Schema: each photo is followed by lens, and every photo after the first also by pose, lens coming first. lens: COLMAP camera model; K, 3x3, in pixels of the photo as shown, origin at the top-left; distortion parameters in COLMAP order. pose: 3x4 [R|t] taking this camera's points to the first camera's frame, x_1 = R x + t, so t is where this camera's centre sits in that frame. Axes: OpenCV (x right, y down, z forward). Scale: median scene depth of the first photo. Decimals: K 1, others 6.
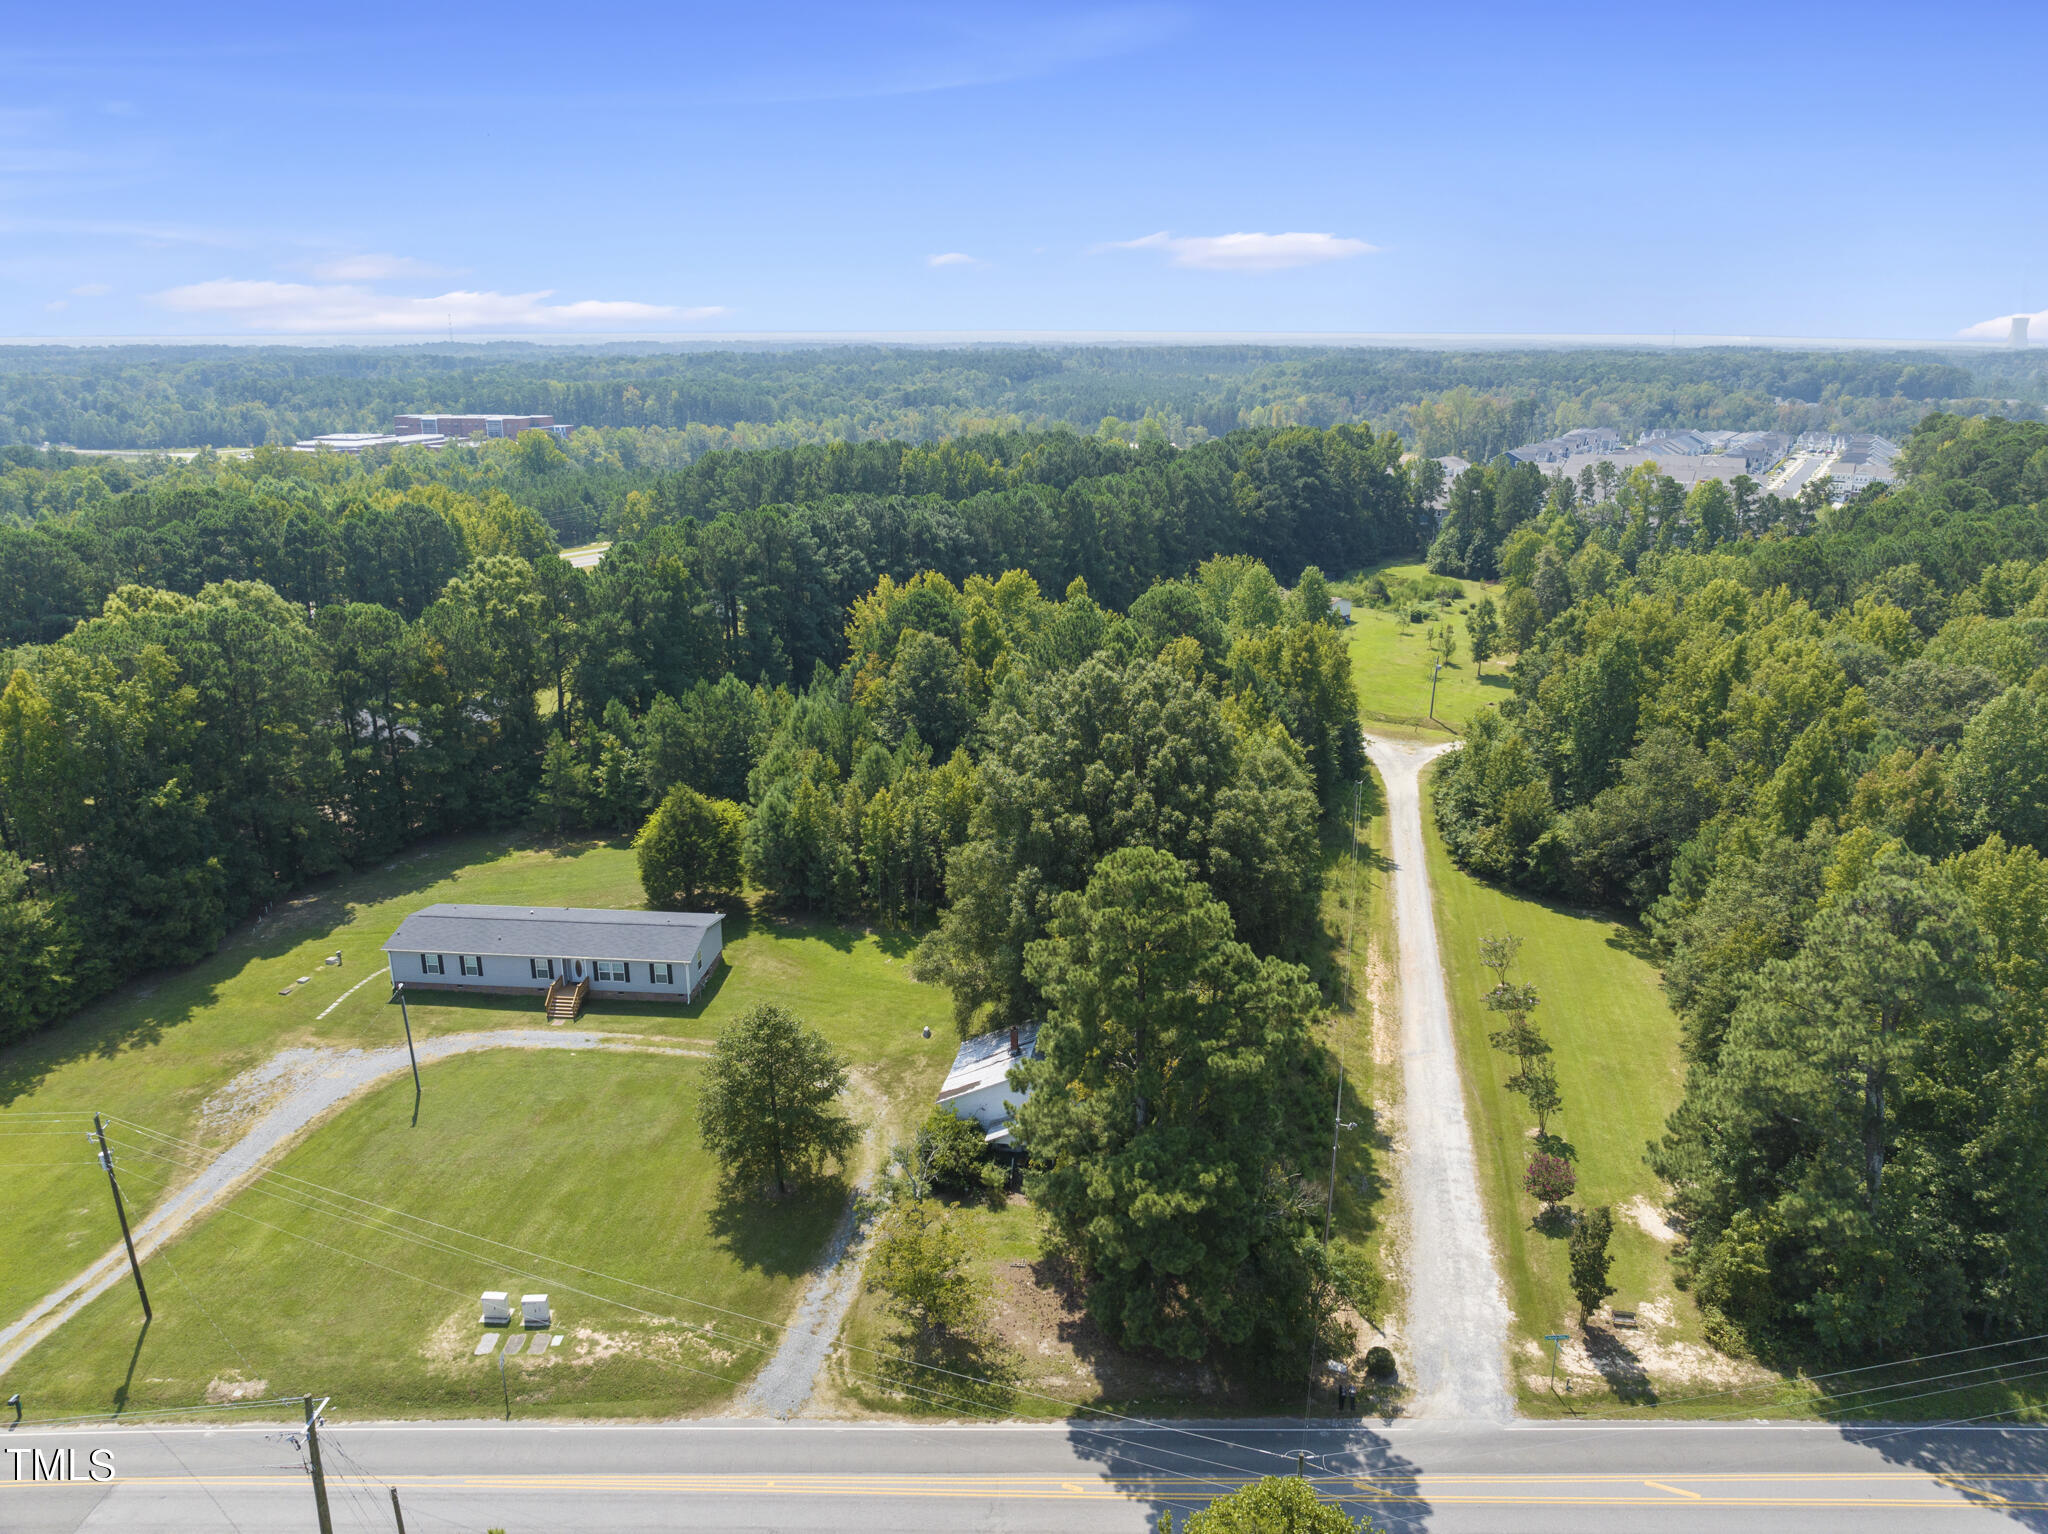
lens RADIAL K [[1443.4, 0, 1031.3], [0, 1443.4, 751.0], [0, 0, 1]] dist [-0.039439, 0.001956]
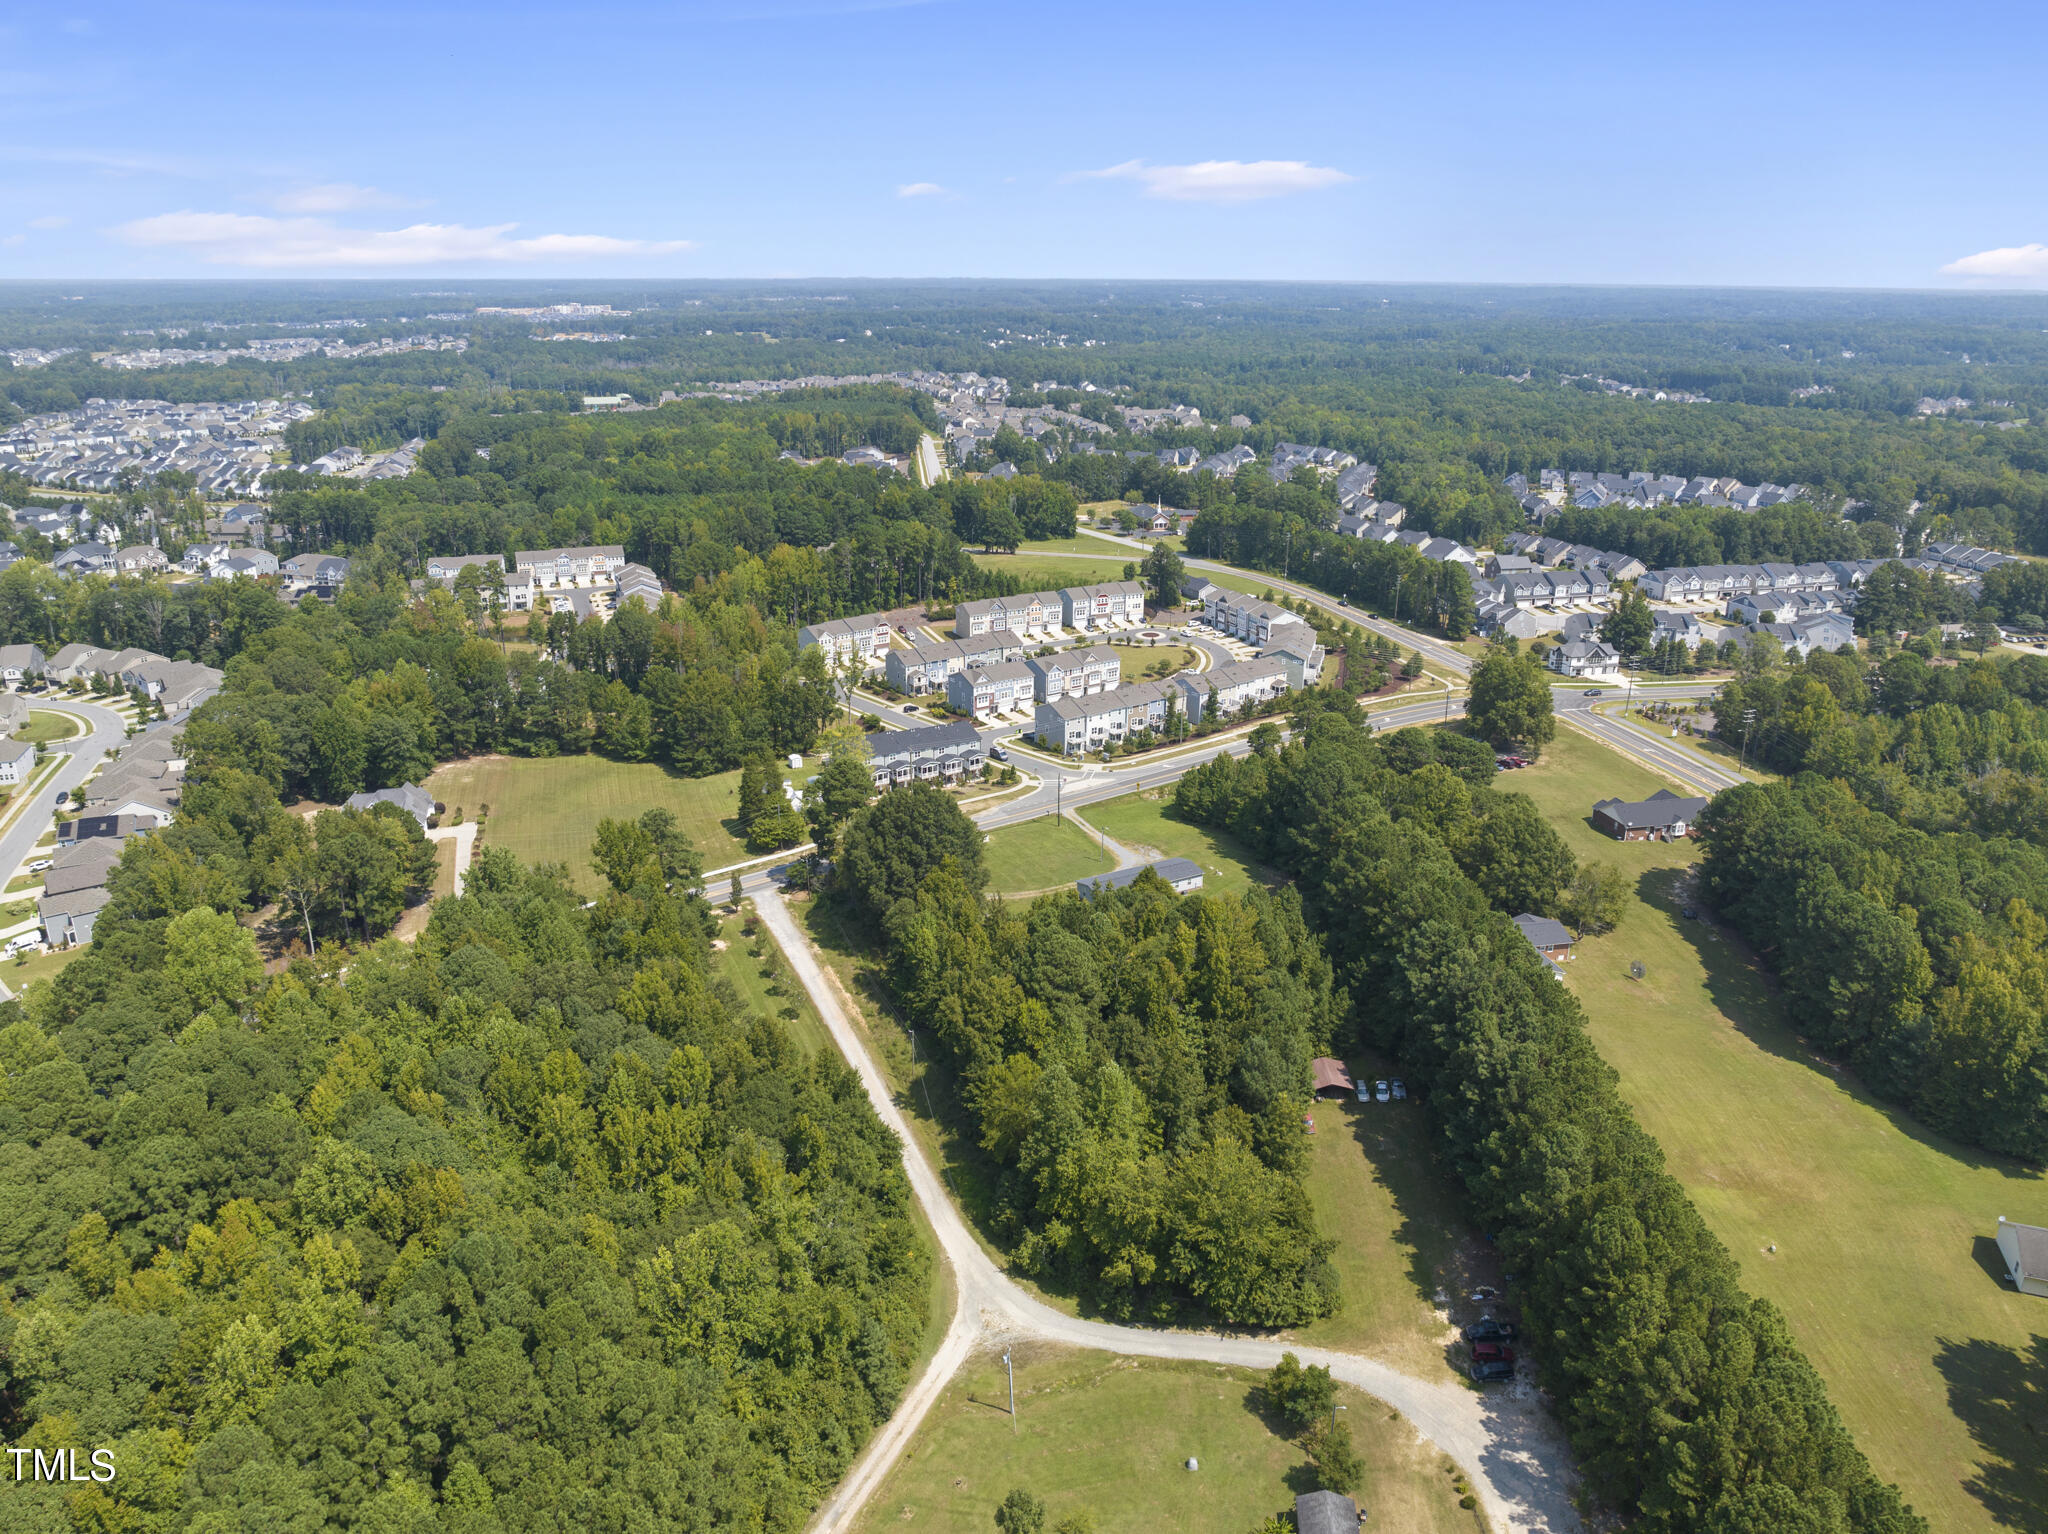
lens RADIAL K [[1435.9, 0, 1032.4], [0, 1435.9, 764.2], [0, 0, 1]] dist [-0.021698, -0.032137]
pose [[-0.818341, 0.181879, -0.545195, 1.233788], [-0.168548, 0.830951, 0.530200, -1.430415], [0.549462, 0.525776, -0.649346, 2.615009]]
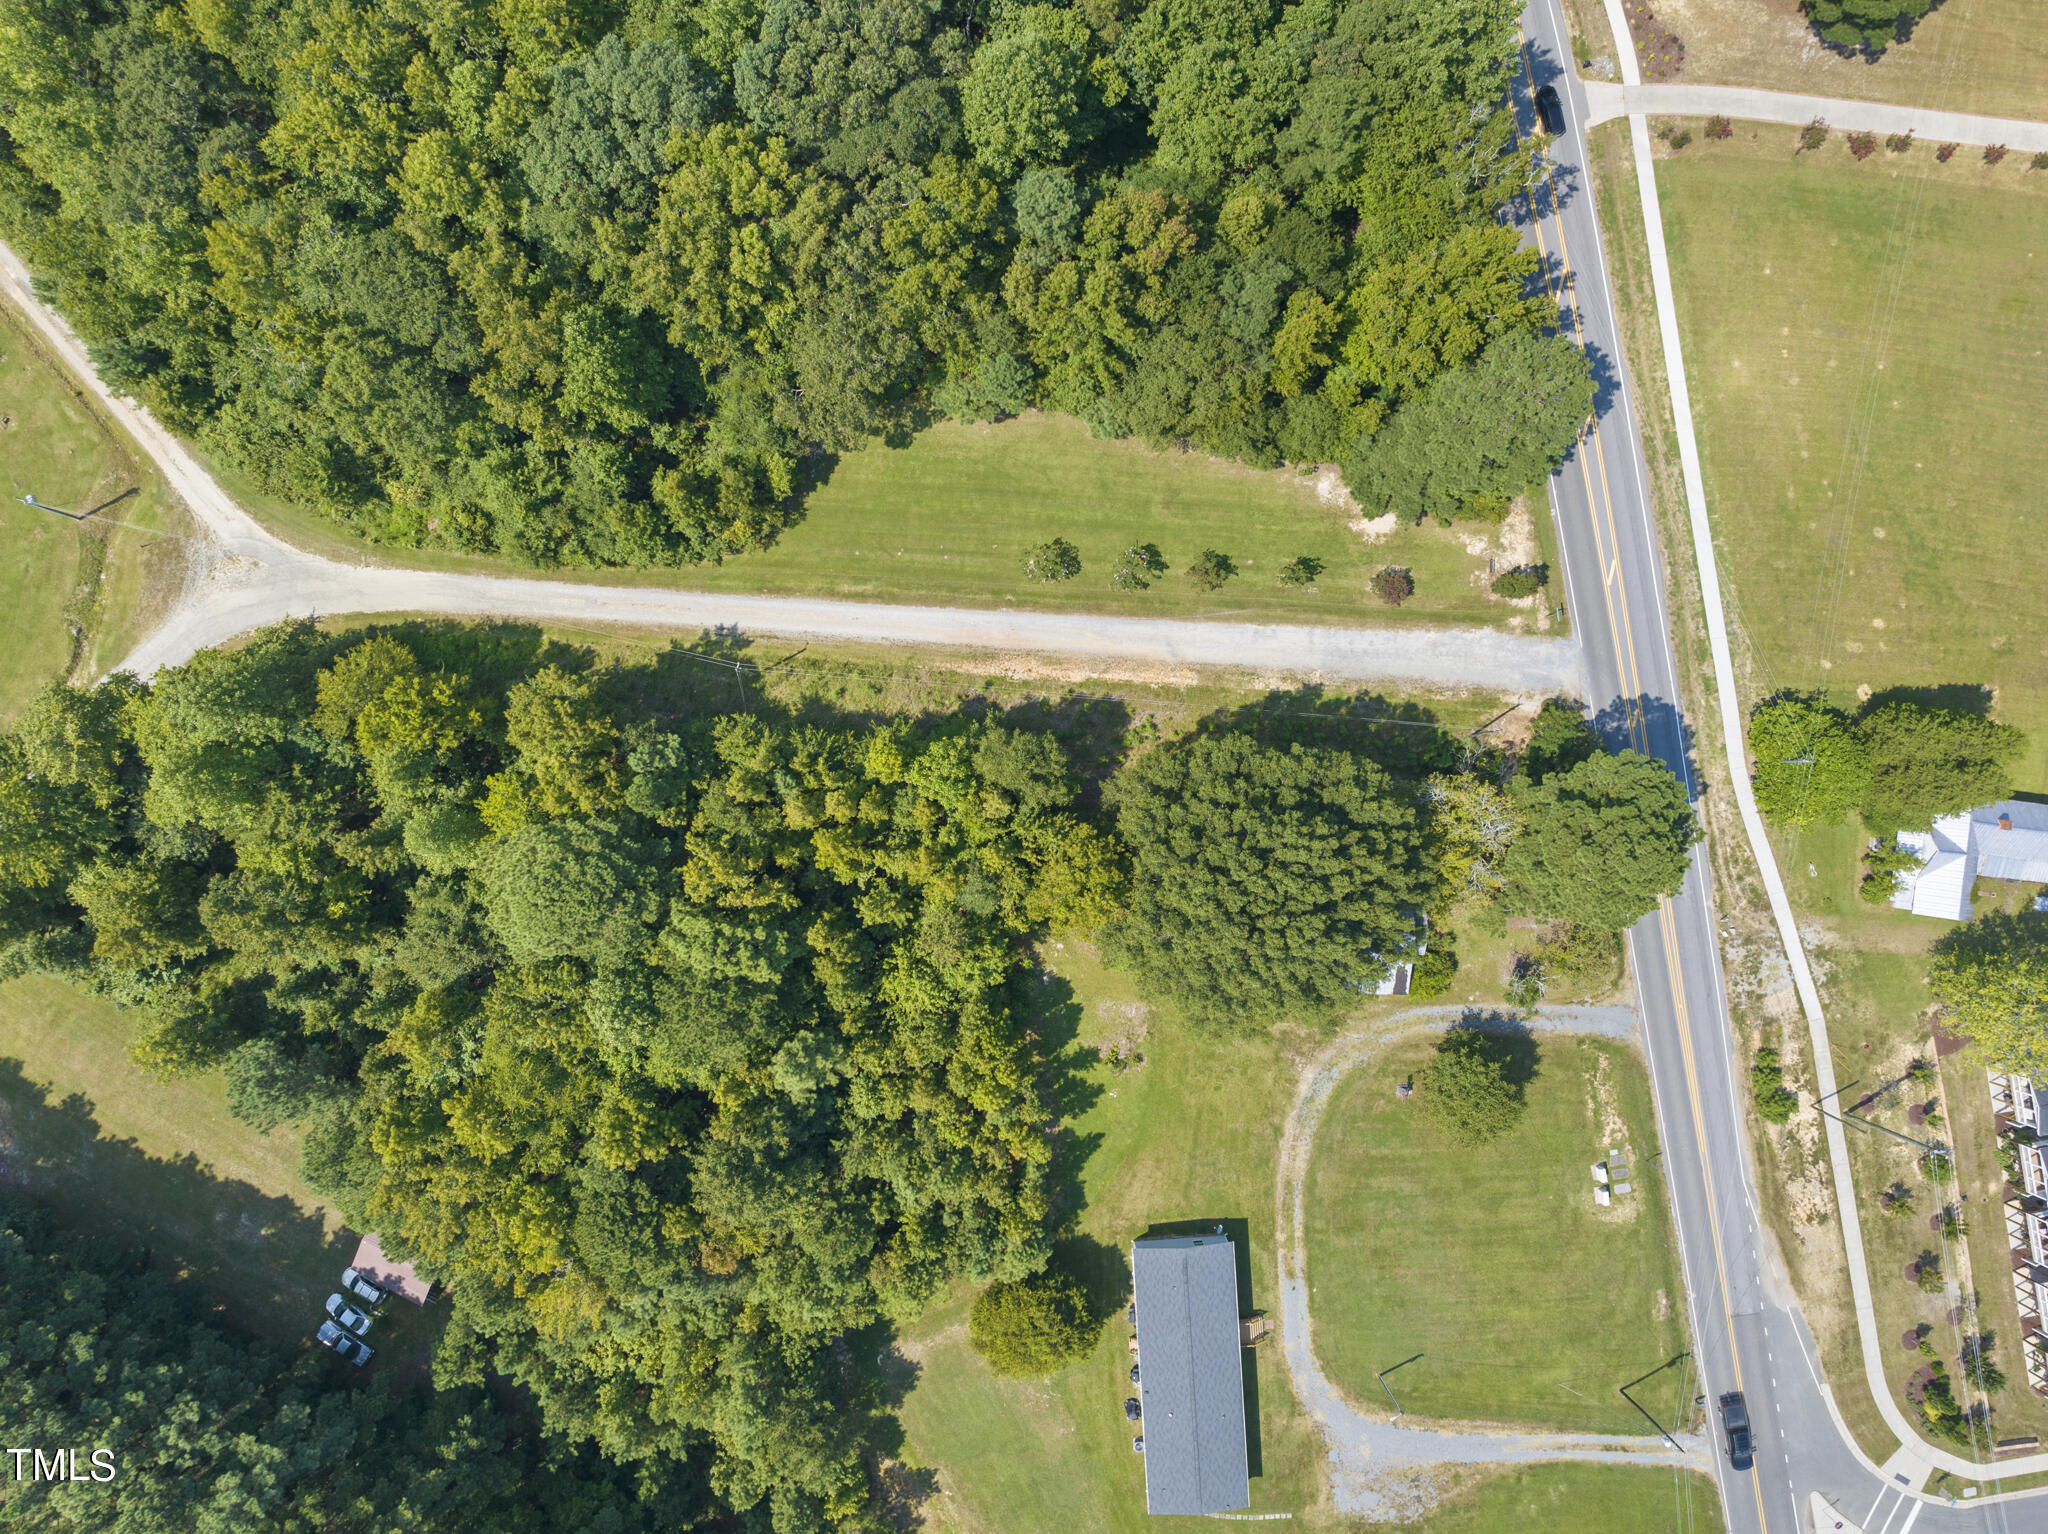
lens RADIAL K [[1435.9, 0, 1032.4], [0, 1435.9, 764.2], [0, 0, 1]] dist [-0.021698, -0.032137]
pose [[-0.148523, -0.988905, 0.002857, 0.187320], [0.269509, -0.037697, 0.962260, -1.079187], [-0.951476, 0.143687, 0.272118, 0.806239]]
